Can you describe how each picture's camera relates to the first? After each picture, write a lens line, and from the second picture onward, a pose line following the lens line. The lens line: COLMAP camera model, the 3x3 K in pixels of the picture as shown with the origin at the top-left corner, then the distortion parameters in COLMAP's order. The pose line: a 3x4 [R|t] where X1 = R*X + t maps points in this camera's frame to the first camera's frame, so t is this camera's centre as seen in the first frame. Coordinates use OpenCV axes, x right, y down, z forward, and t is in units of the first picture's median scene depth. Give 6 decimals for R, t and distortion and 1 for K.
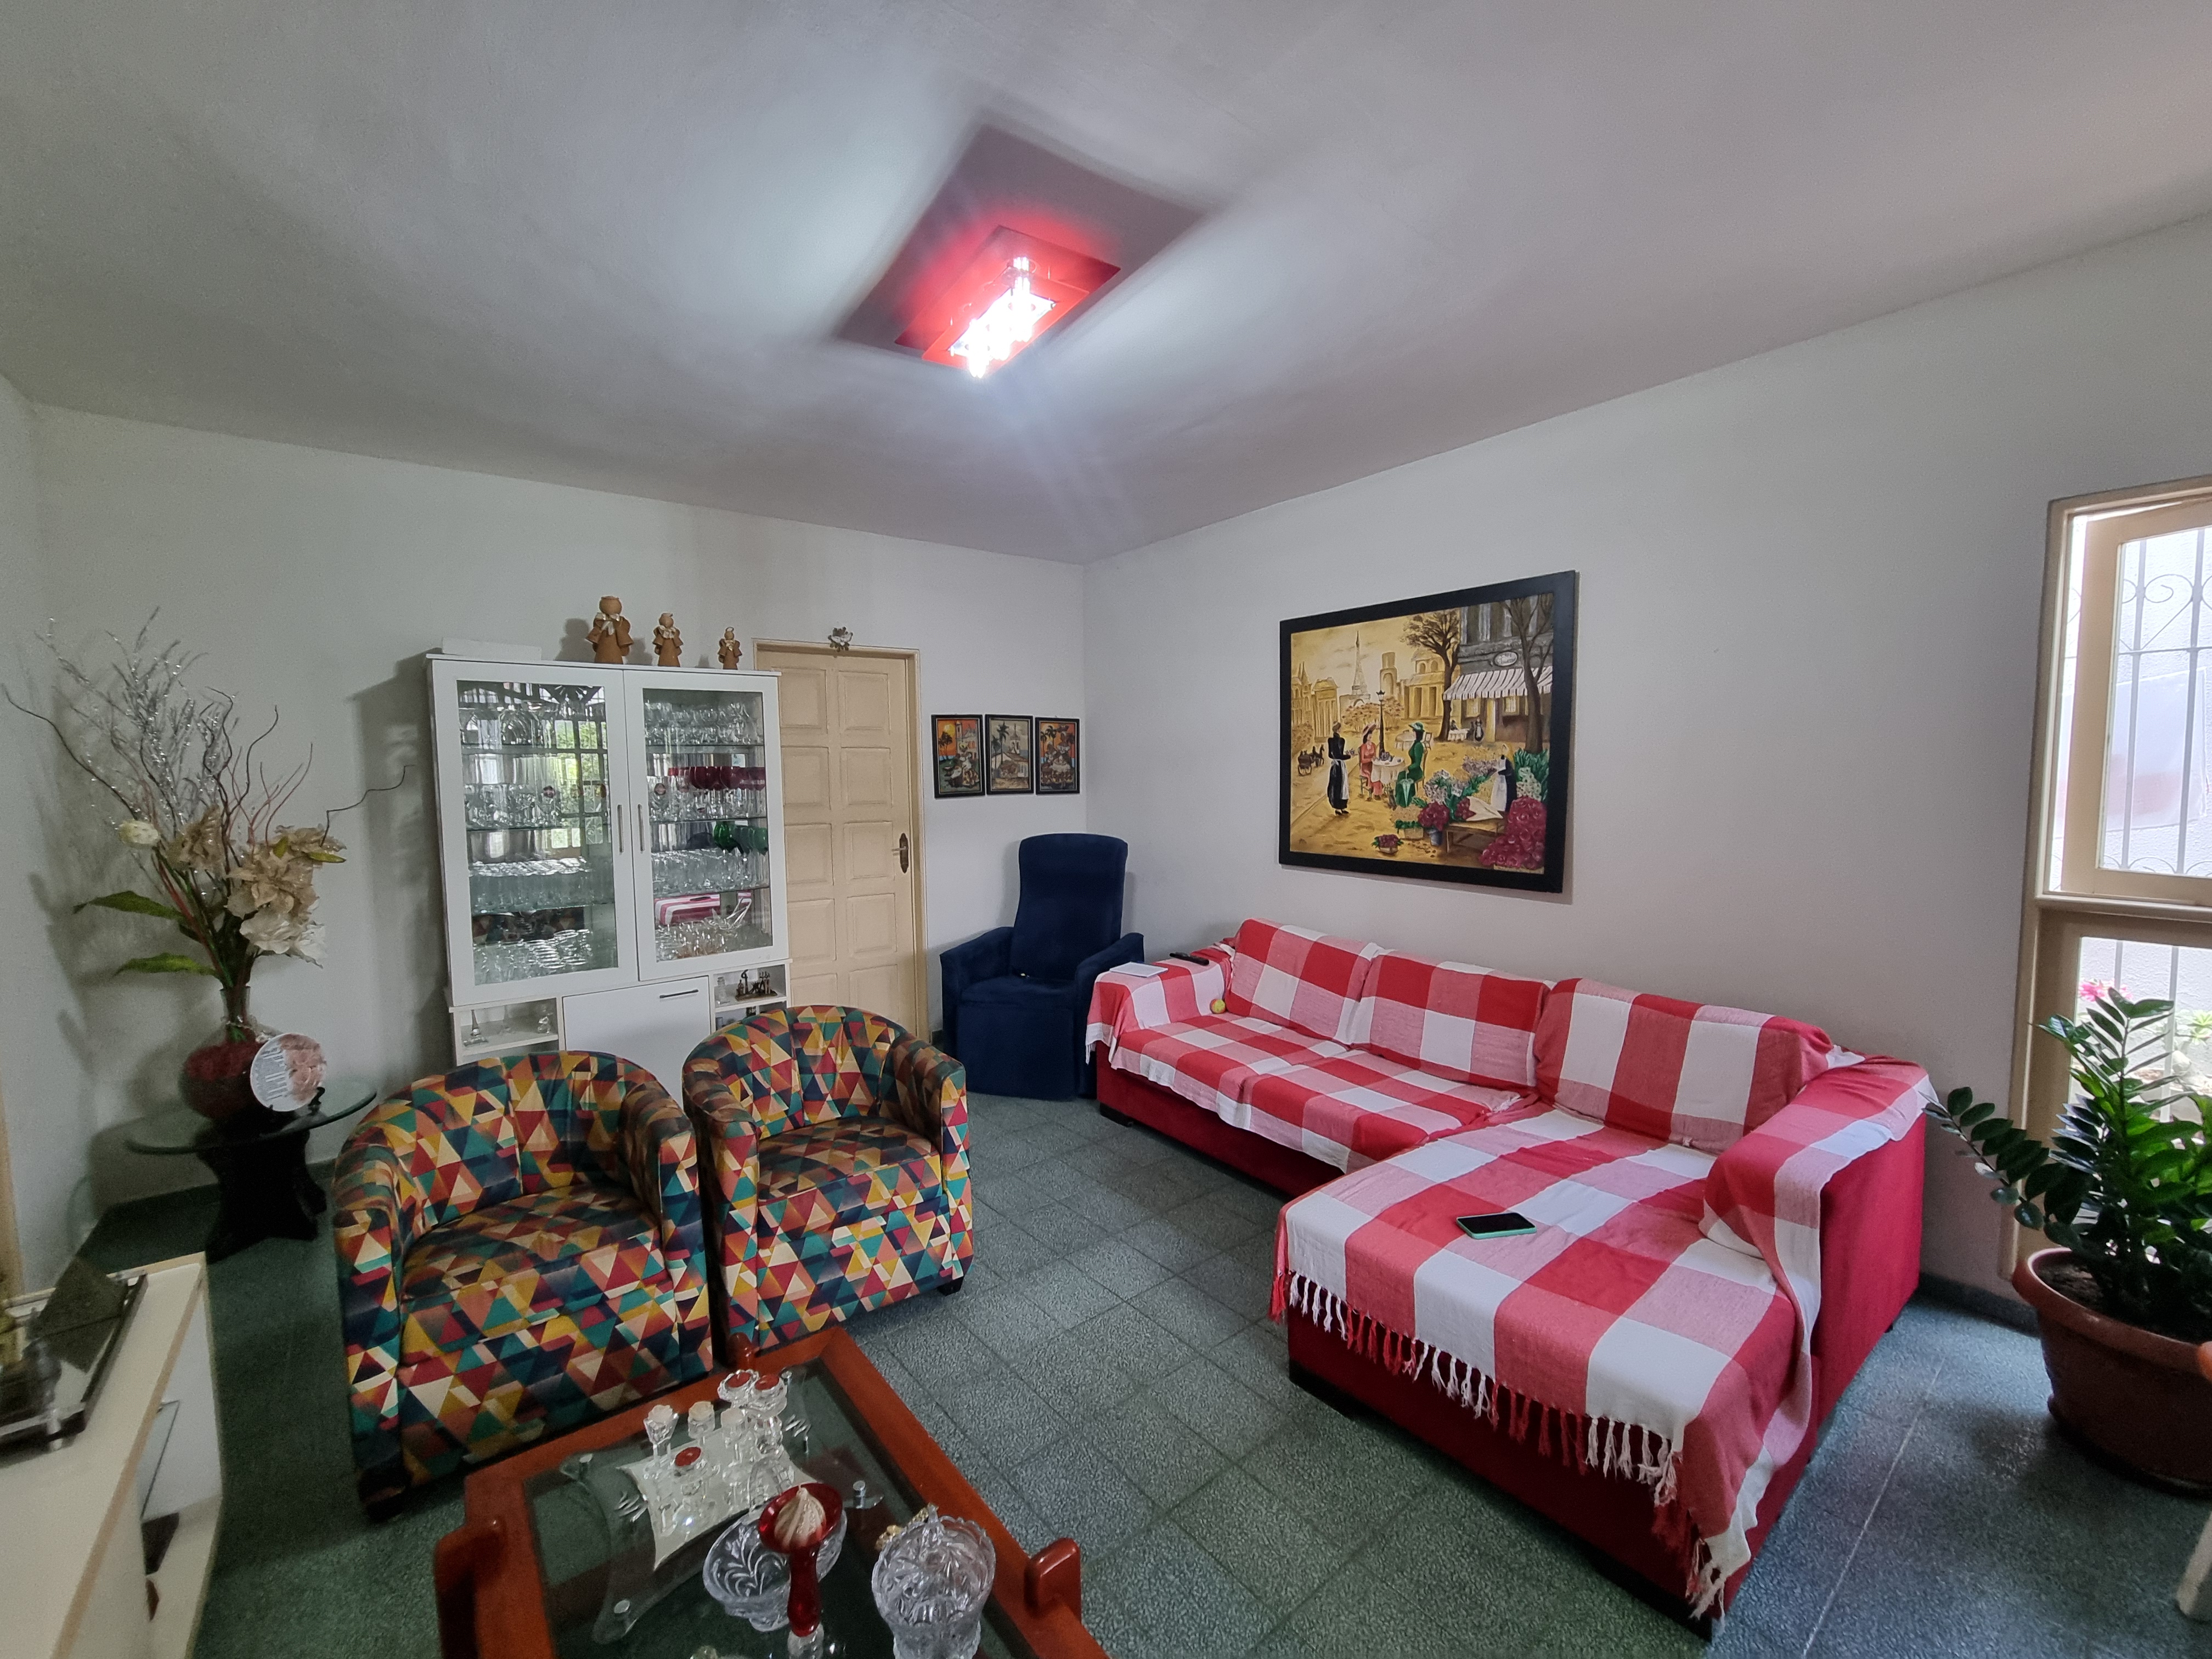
lens RADIAL K [[897.6, 0, 1103.4], [0, 897.6, 830.1], [0, 0, 1]] dist [-0.000755, -0.000118]
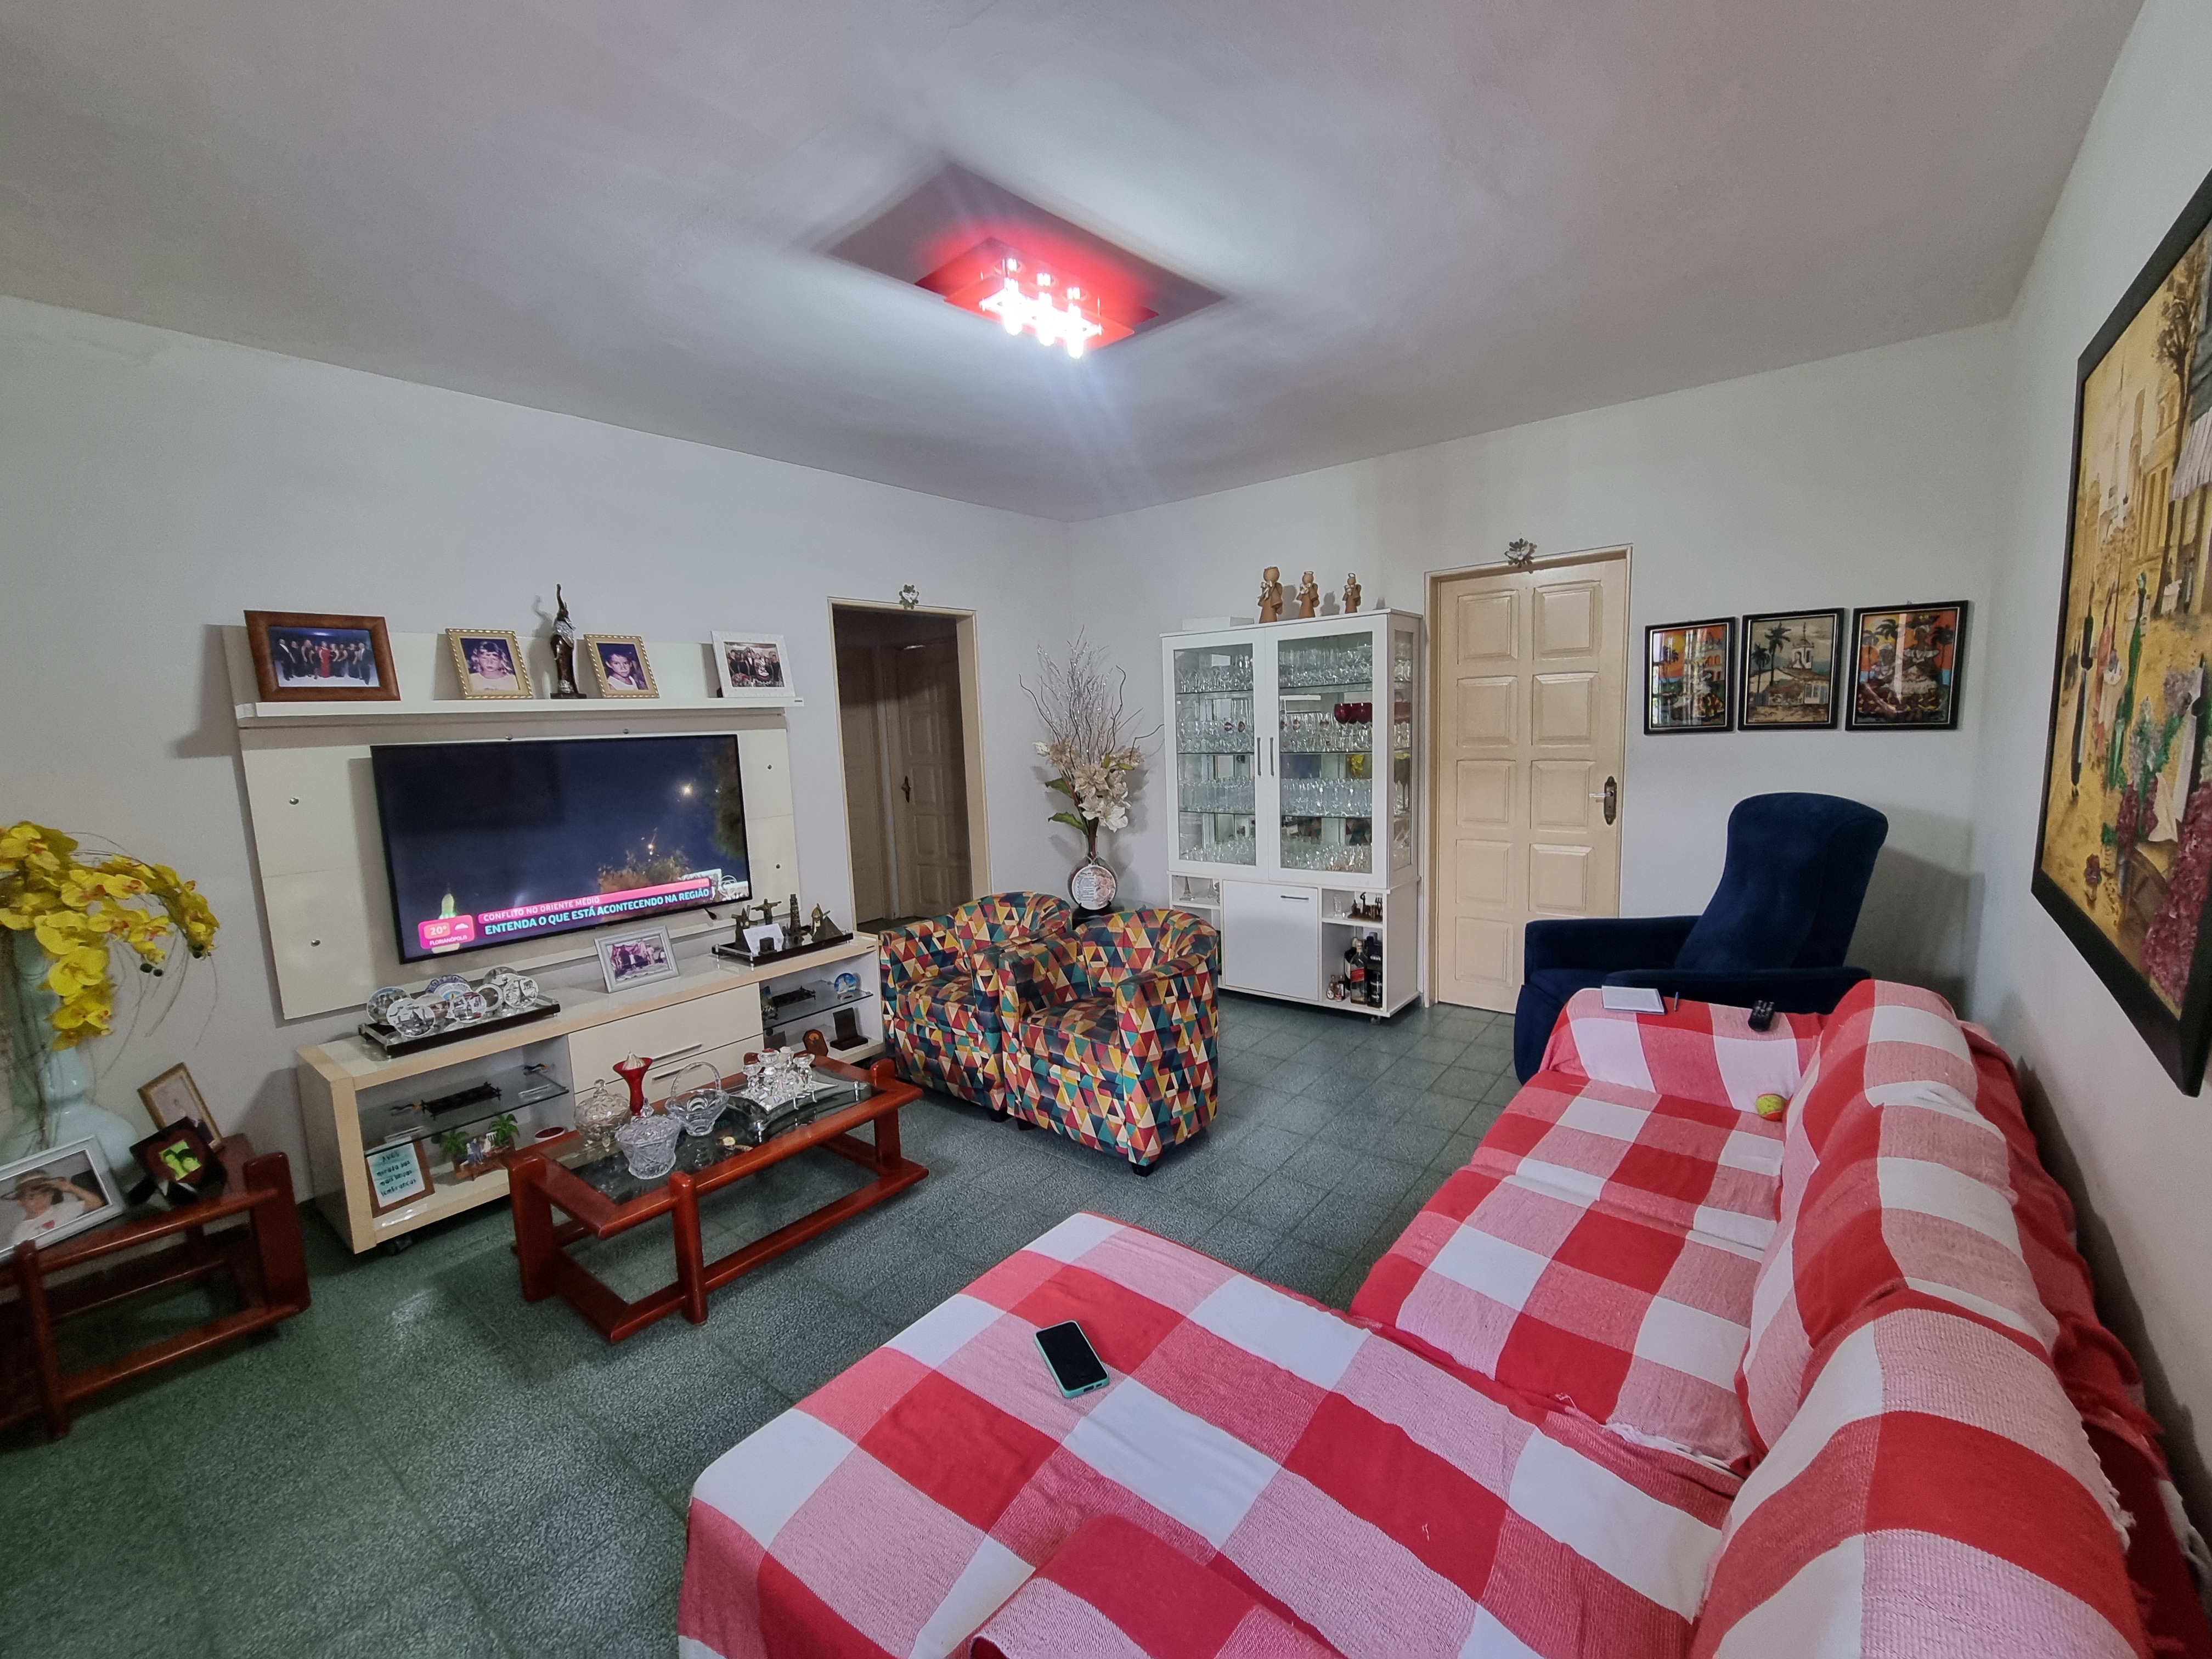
lens RADIAL K [[897.6, 0, 1103.4], [0, 897.6, 830.1], [0, 0, 1]] dist [-0.000755, -0.000118]
pose [[0.235821, 0.122786, -0.964008, 0.893732], [-0.032754, 0.992426, 0.118393, -0.058158], [0.971244, 0.003655, 0.238057, 0.696178]]
